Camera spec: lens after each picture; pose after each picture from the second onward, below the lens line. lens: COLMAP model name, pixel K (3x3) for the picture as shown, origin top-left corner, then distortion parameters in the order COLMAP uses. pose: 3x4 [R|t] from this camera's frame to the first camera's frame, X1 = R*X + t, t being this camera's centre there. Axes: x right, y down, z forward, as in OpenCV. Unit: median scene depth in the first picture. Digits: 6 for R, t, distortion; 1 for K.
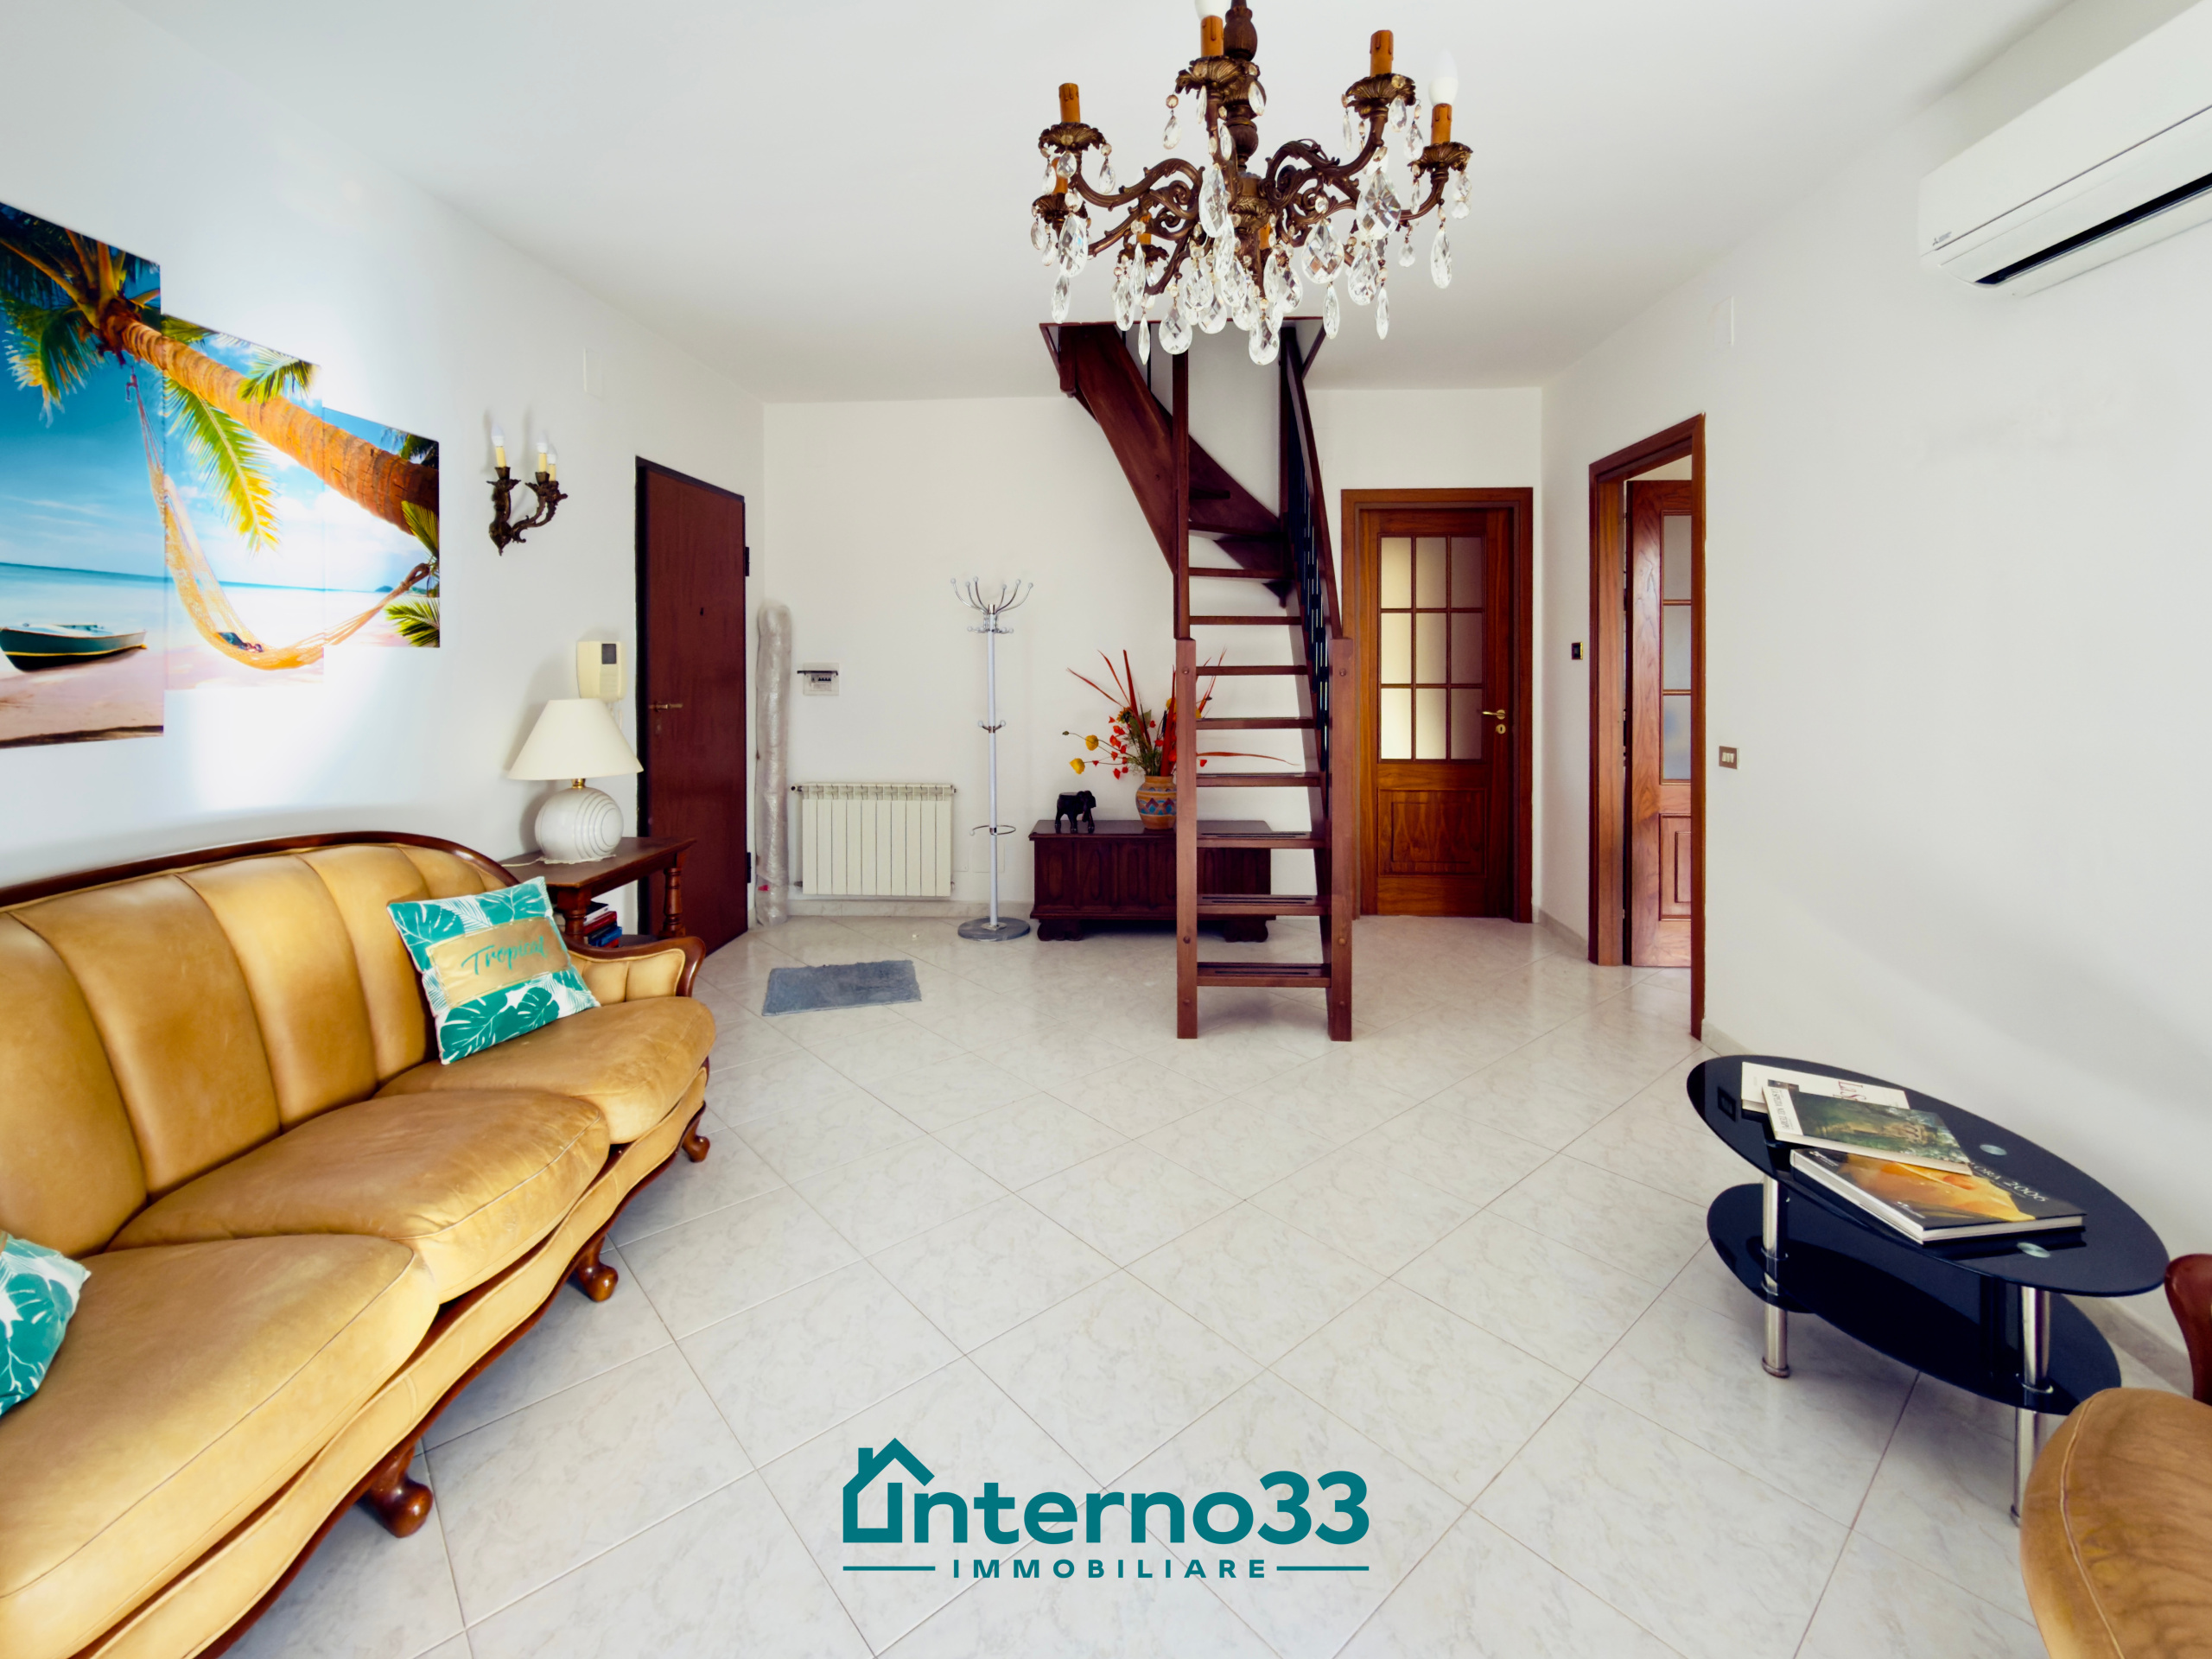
lens RADIAL K [[1040.9, 0, 1106.4], [0, 1040.9, 666.3], [0, 0, 1]] dist [0.001474, 0.000108]
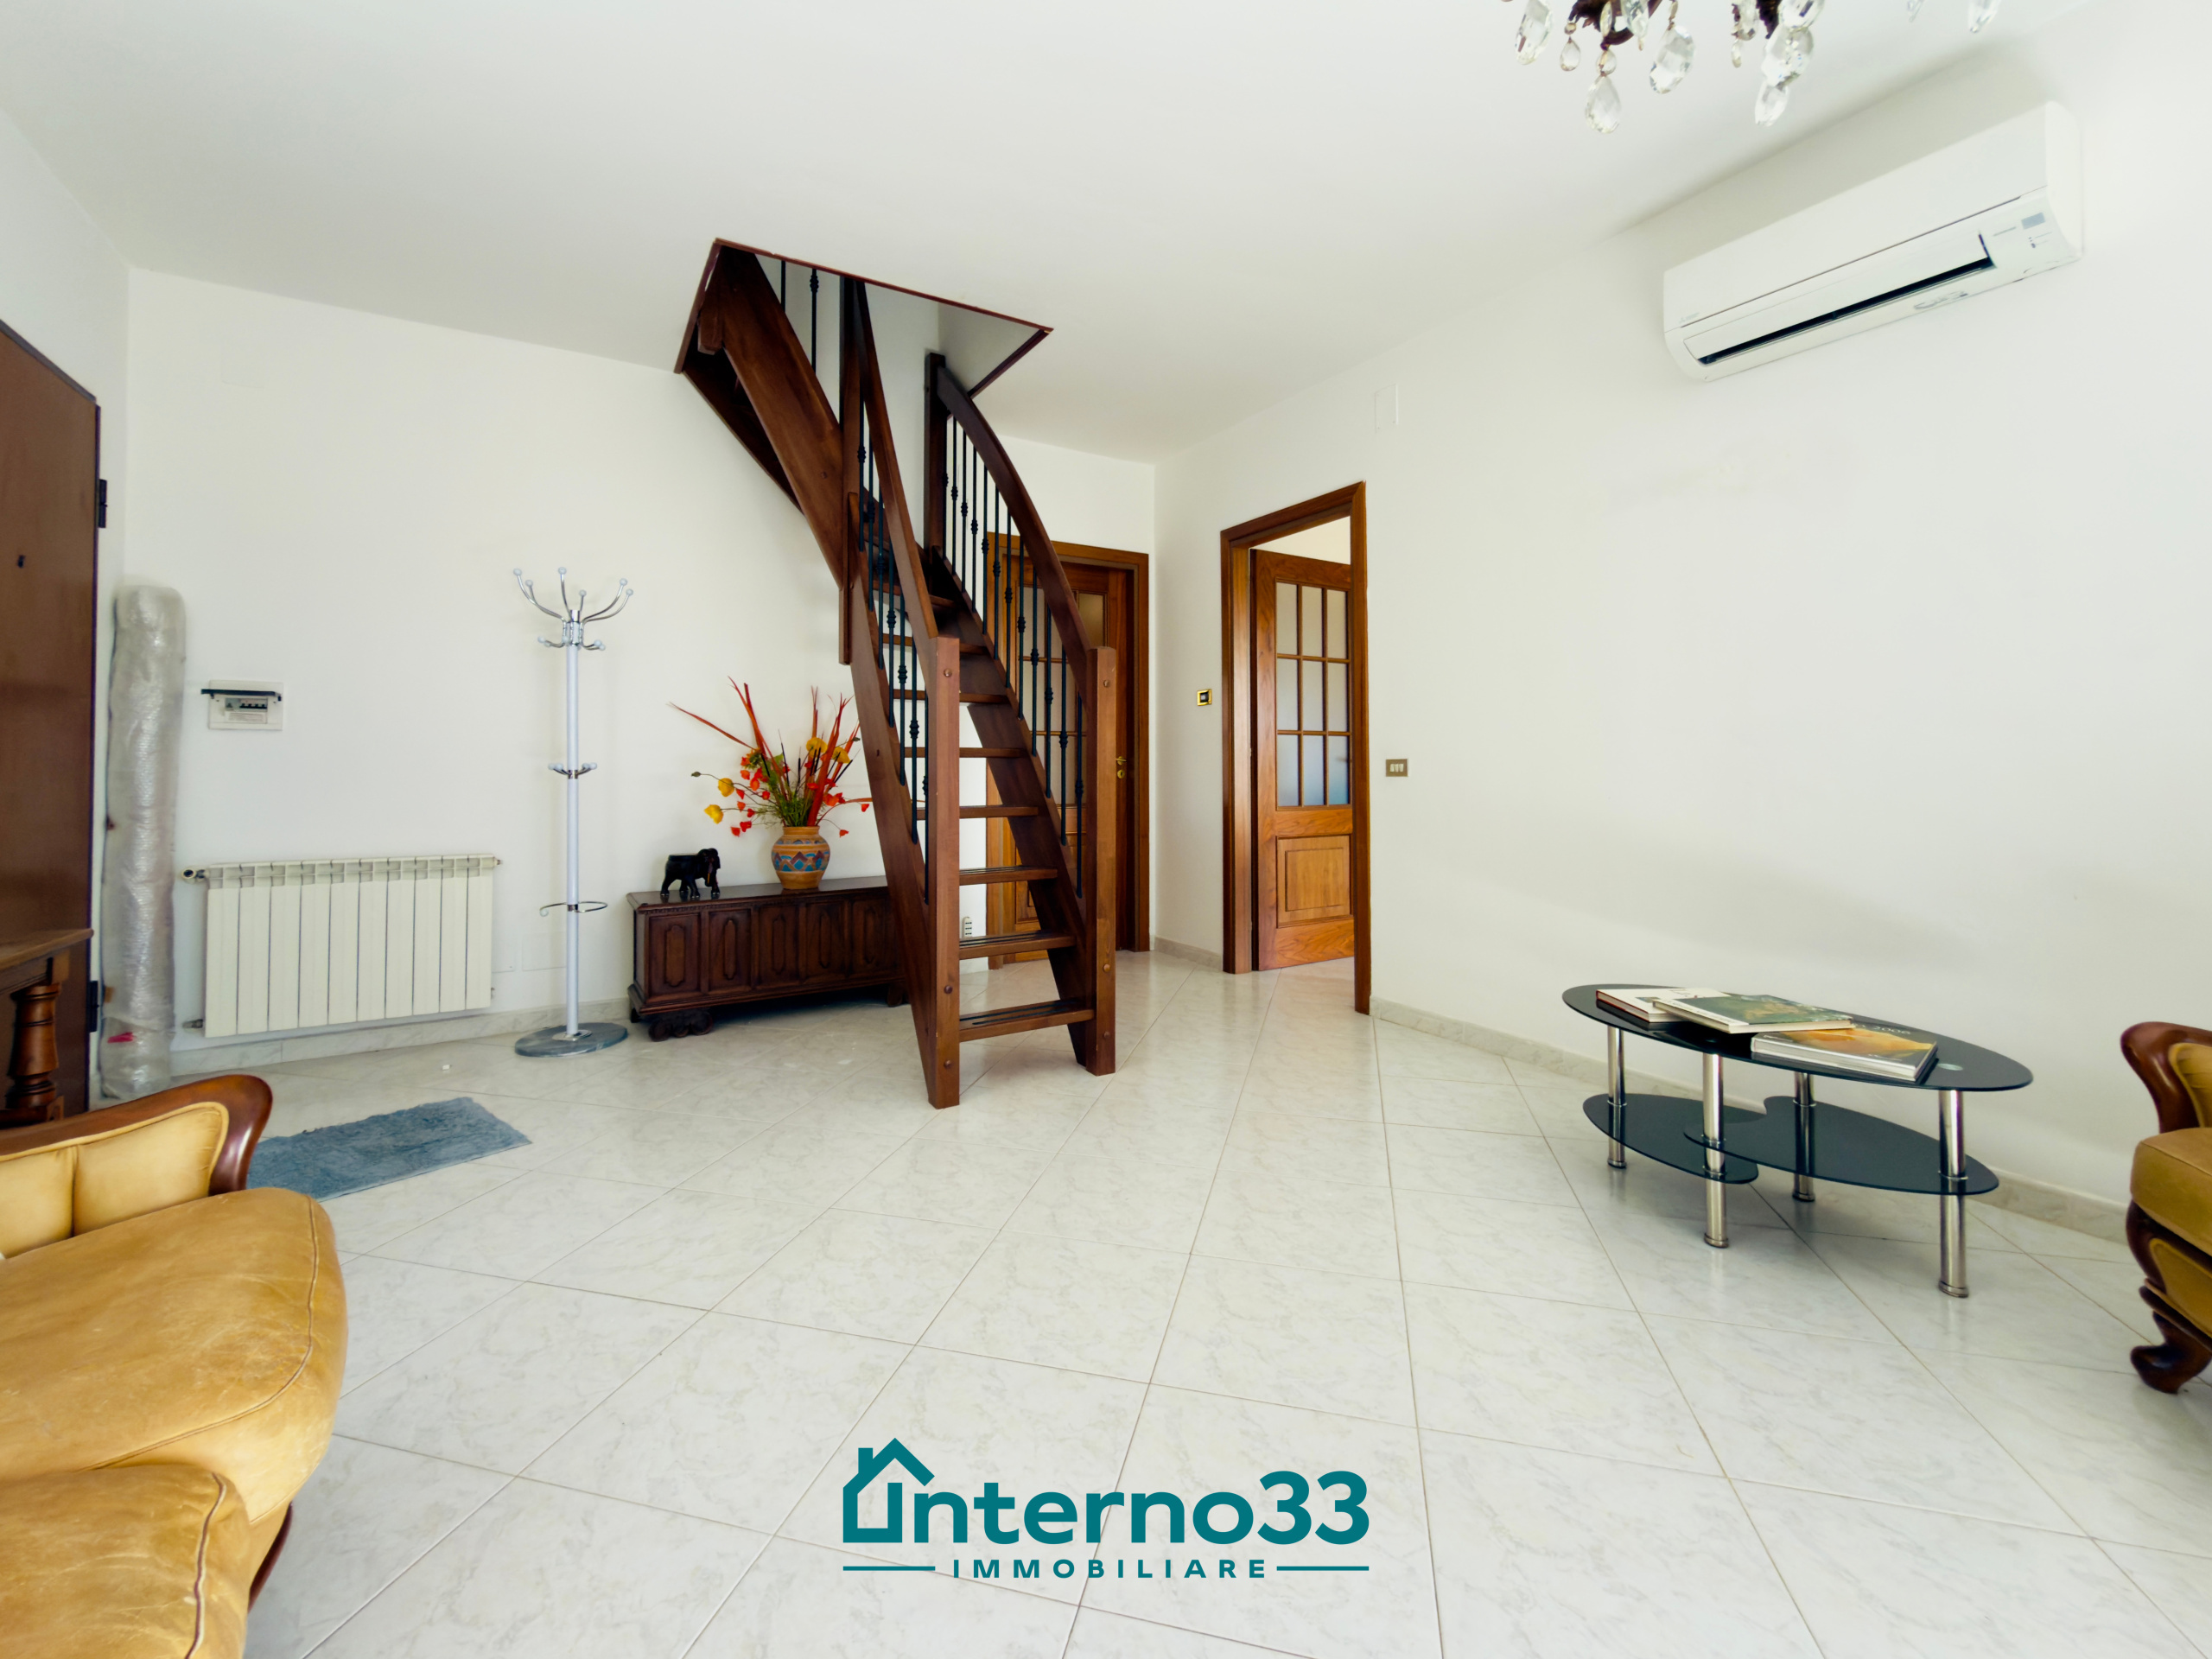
lens RADIAL K [[951.5, 0, 1208.9], [0, 951.5, 738.6], [0, 0, 1]] dist [-0.002435, -0.000306]
pose [[0.807015, 0.011112, 0.590426, -0.147720], [0.004424, 0.999681, -0.024861, 0.054772], [-0.590514, 0.022675, 0.806709, 0.170786]]
